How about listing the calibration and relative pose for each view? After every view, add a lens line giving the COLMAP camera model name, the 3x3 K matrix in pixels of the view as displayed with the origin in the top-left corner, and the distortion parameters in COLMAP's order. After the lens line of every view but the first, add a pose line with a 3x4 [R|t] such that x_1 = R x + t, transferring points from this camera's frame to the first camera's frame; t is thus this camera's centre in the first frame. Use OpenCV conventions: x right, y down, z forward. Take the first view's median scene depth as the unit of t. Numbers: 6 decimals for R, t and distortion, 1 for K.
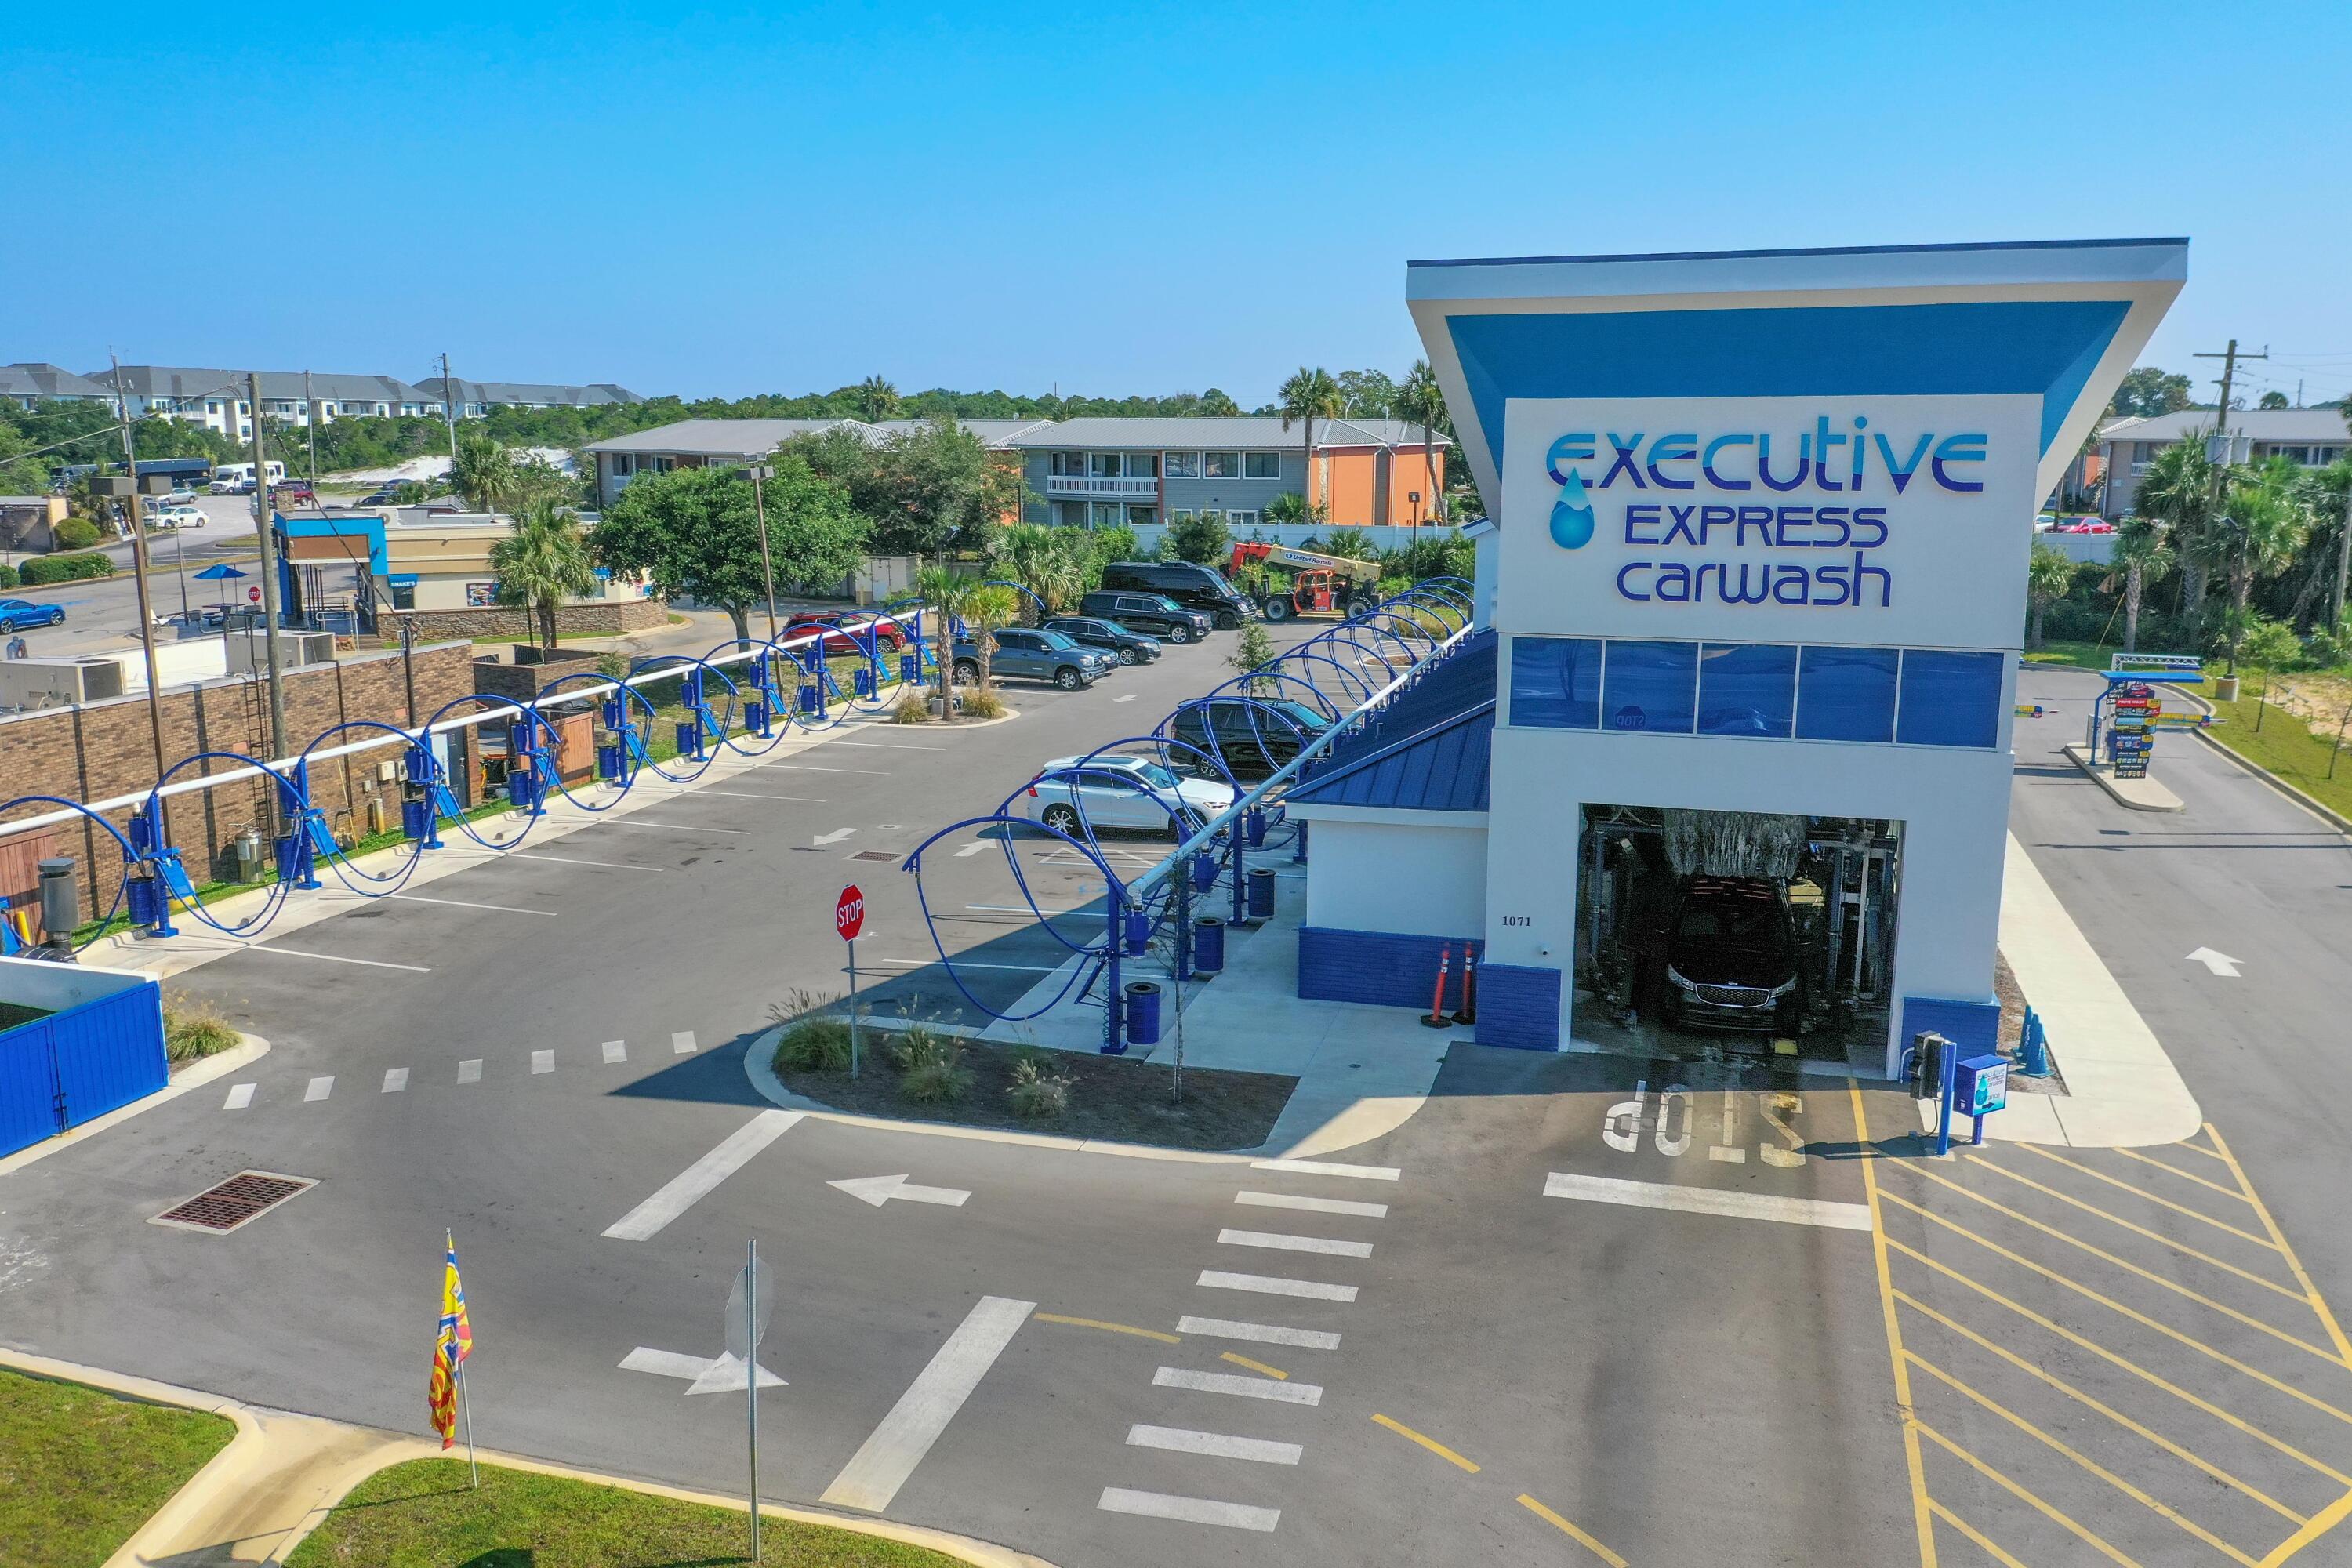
lens RADIAL K [[1837.8, 0, 1166.4], [0, 1837.8, 746.8], [0, 0, 1]] dist [-0.006823, -0.001208]
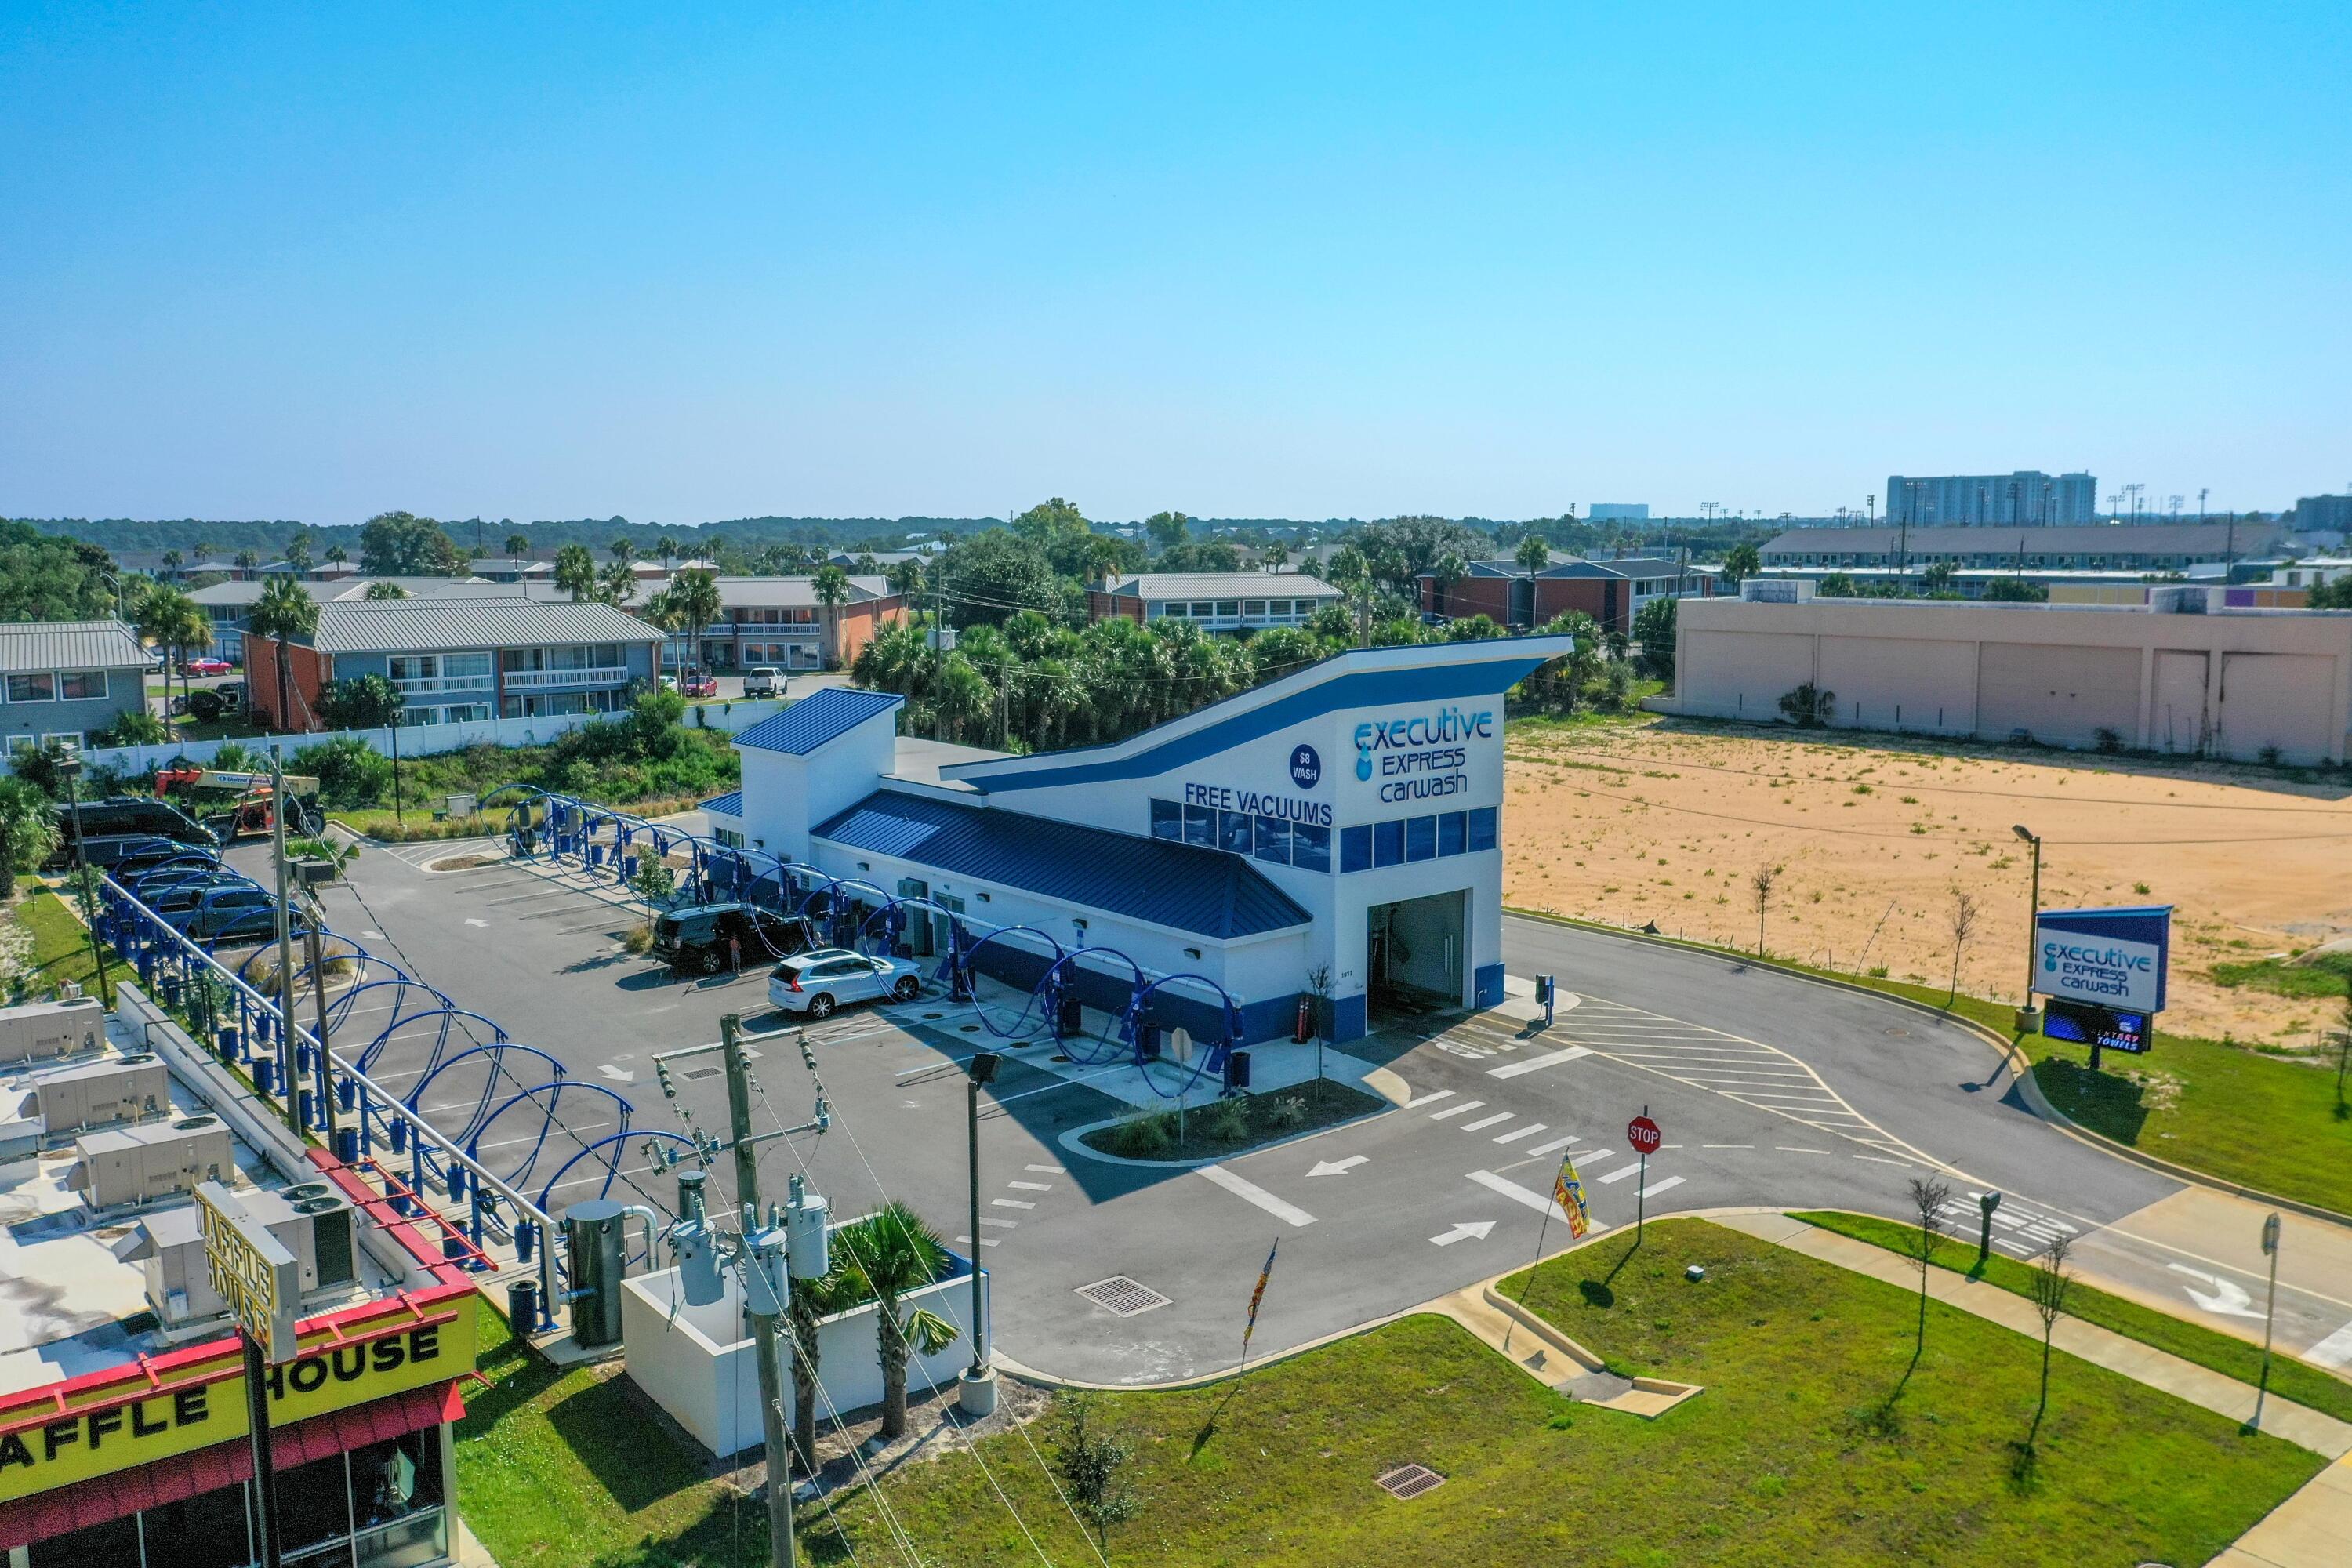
lens RADIAL K [[1837.8, 0, 1166.4], [0, 1837.8, 746.8], [0, 0, 1]] dist [-0.006823, -0.001208]
pose [[0.572766, -0.099384, 0.813672, -1.563196], [0.147341, 0.988938, 0.017074, -0.215505], [-0.806368, 0.110107, 0.581074, 0.007889]]
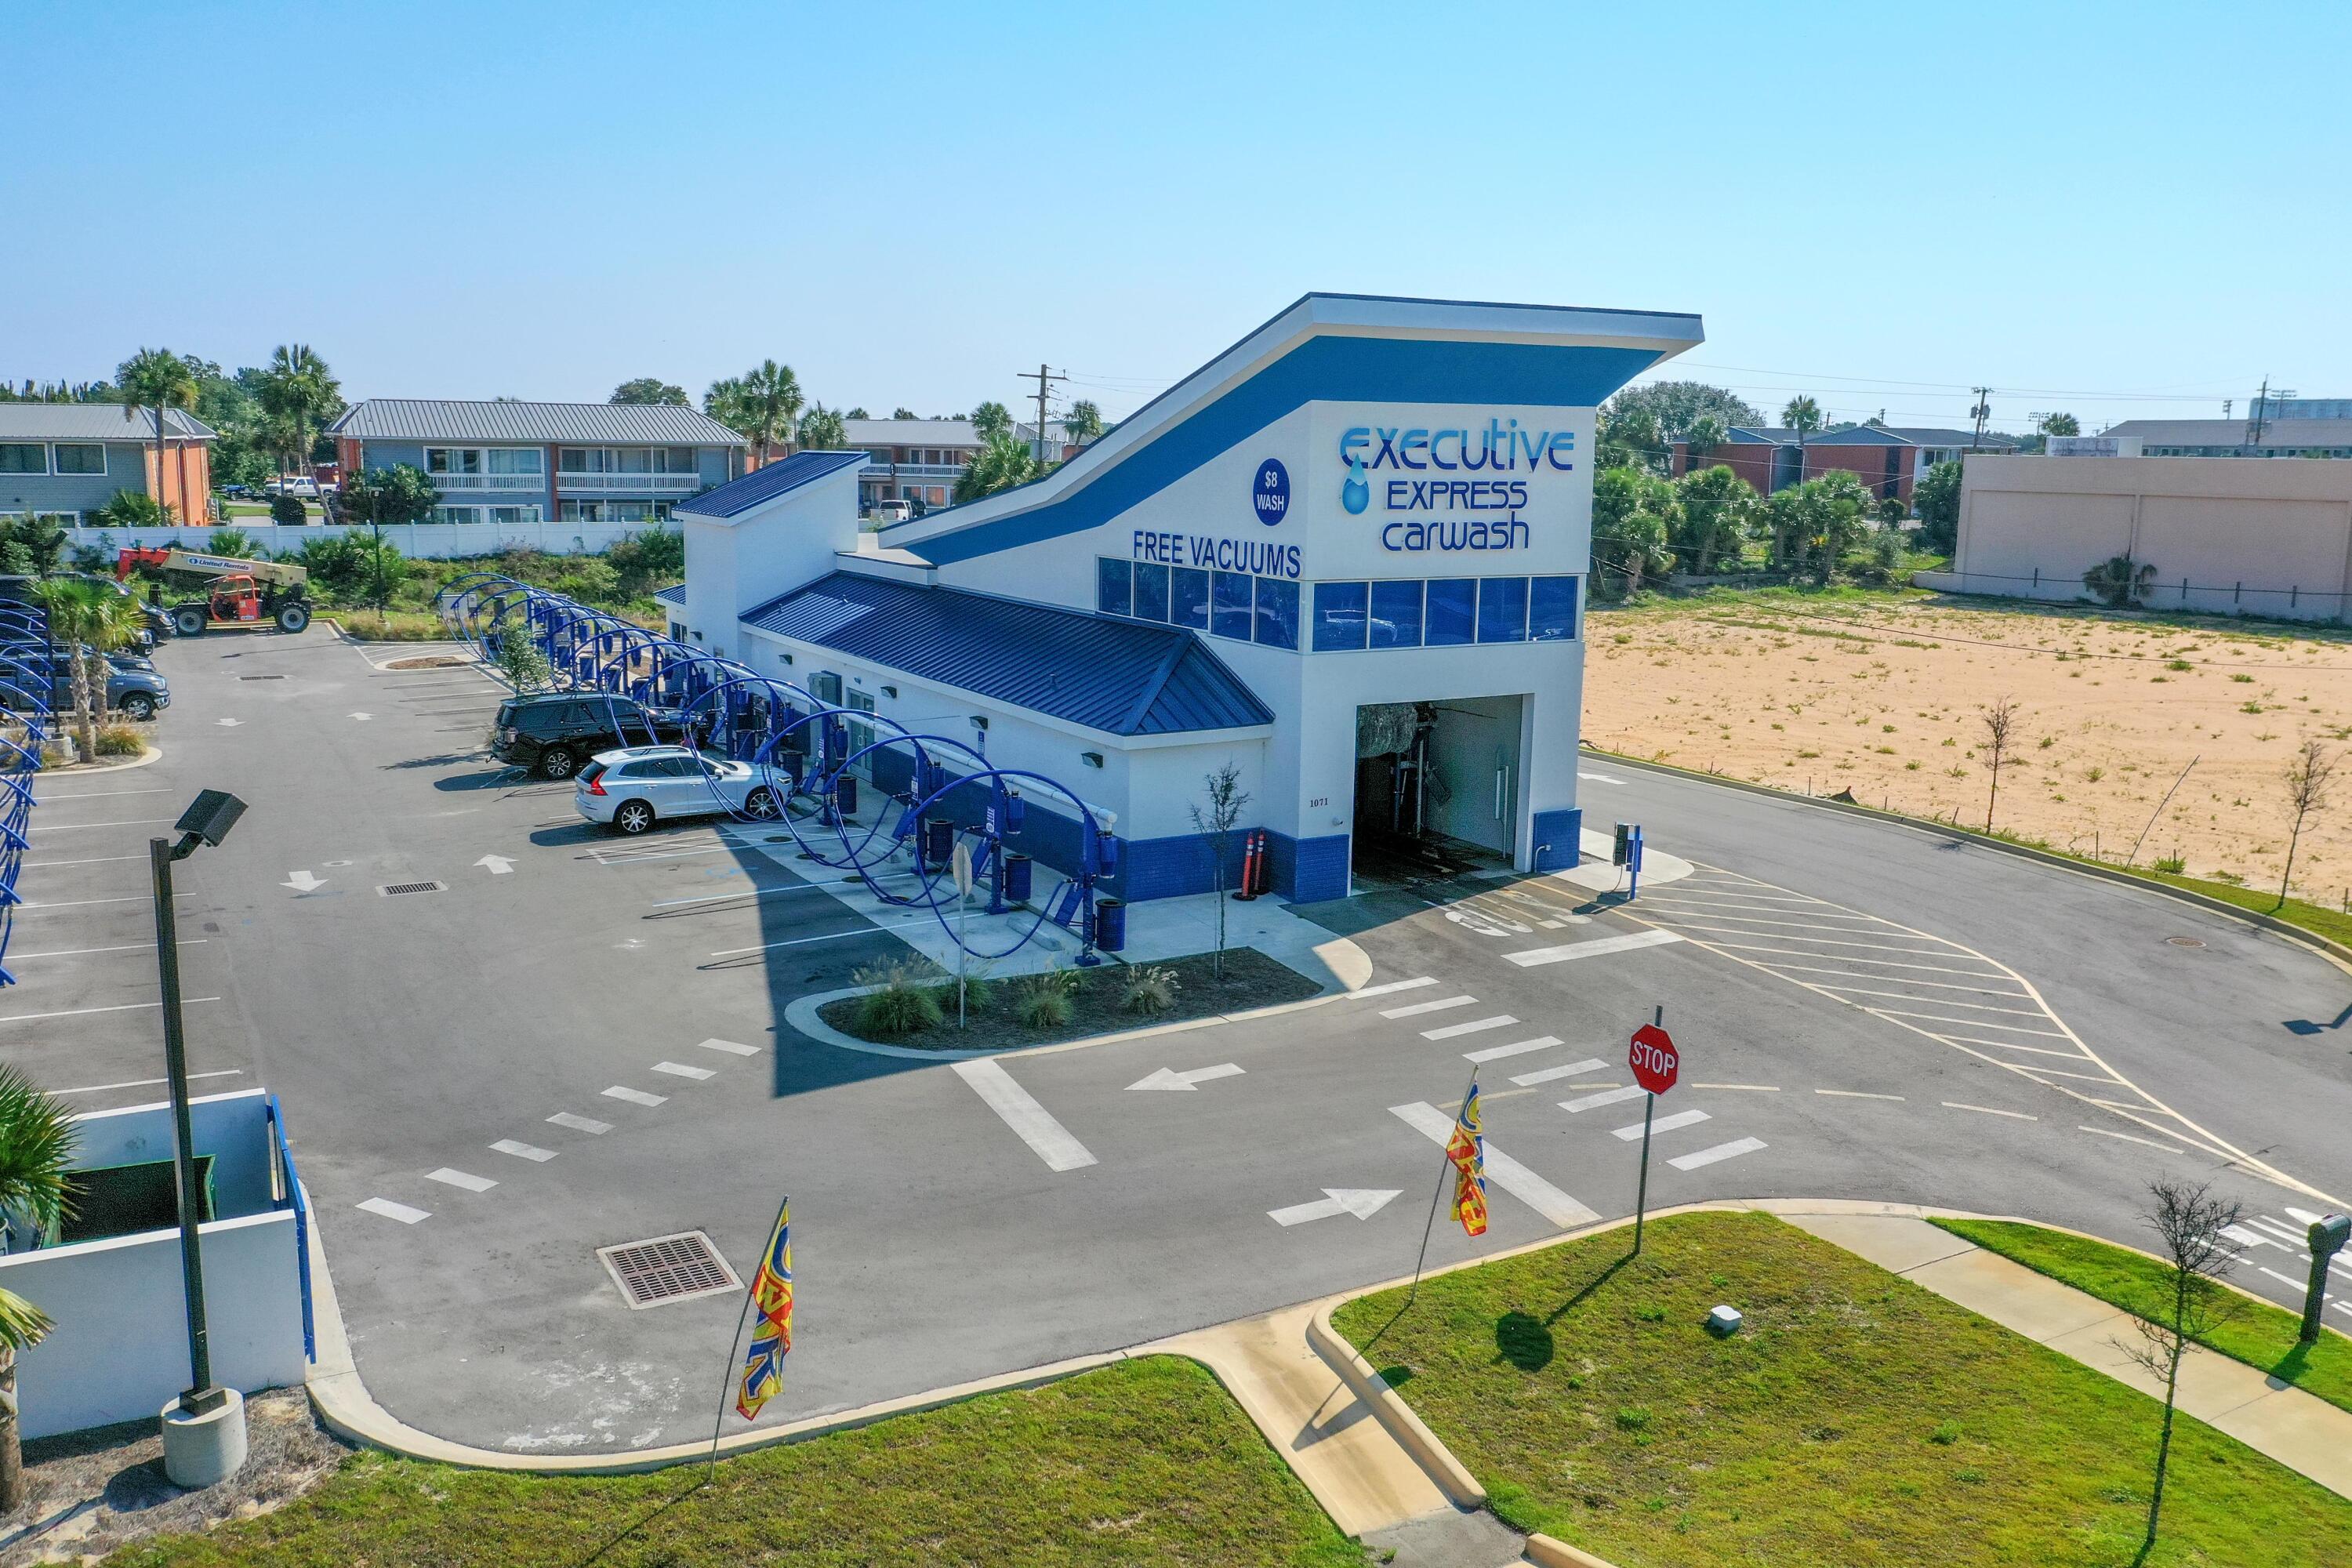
lens RADIAL K [[1837.8, 0, 1166.4], [0, 1837.8, 746.8], [0, 0, 1]] dist [-0.006823, -0.001208]
pose [[0.692691, -0.107678, 0.713151, -0.863889], [0.107658, 0.993152, 0.045386, -0.015889], [-0.713154, 0.045338, 0.699540, 0.177059]]
